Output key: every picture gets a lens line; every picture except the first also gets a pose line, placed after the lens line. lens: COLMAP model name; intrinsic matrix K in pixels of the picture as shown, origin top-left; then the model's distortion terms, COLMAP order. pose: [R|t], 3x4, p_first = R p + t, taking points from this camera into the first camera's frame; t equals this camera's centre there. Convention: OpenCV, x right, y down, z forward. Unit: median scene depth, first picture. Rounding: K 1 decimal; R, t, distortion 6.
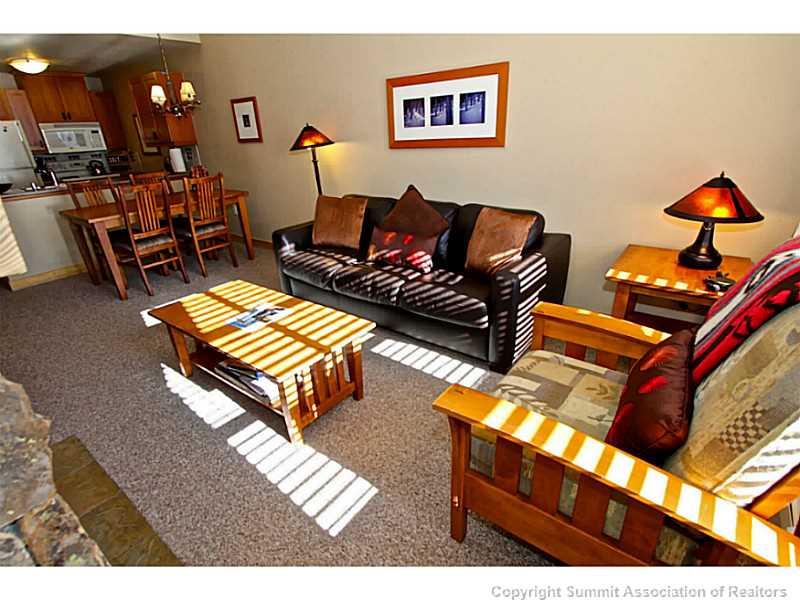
lens RADIAL K [[412.7, 0, 402.1], [0, 412.7, 312.2], [0, 0, 1]] dist [-0.018163, 0.003400]
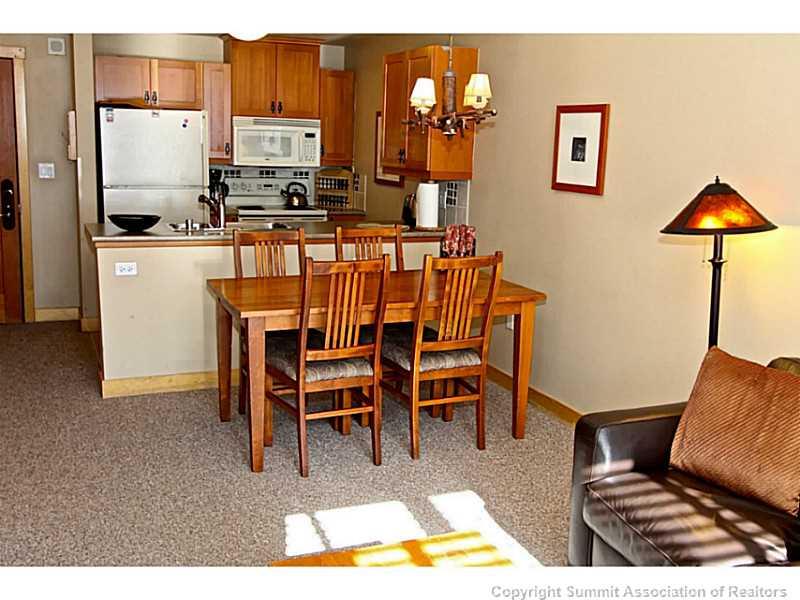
lens RADIAL K [[886.3, 0, 392.5], [0, 886.3, 306.5], [0, 0, 1]] dist [-0.001052, 0.000000]
pose [[0.863086, 0.163539, -0.477846, -0.050375], [-0.267598, 0.950481, -0.158041, -0.080739], [0.428338, 0.264273, 0.864110, 0.082690]]
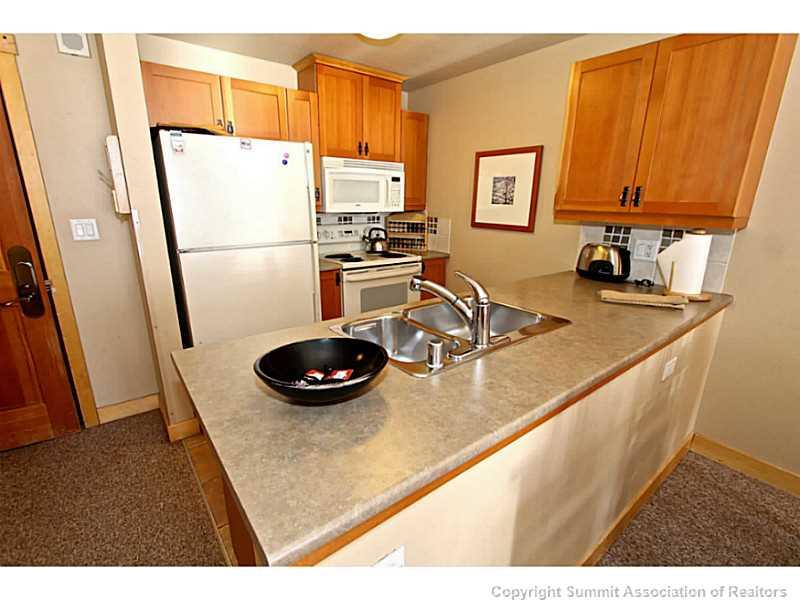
lens RADIAL K [[371.2, 0, 395.2], [0, 371.2, 306.5], [0, 0, 1]] dist [-0.021008, 0.002148]
pose [[0.967693, 0.125290, -0.218799, -0.880927], [-0.152689, 0.981779, -0.113116, -0.307217], [0.200640, 0.142870, 0.969191, 0.762401]]
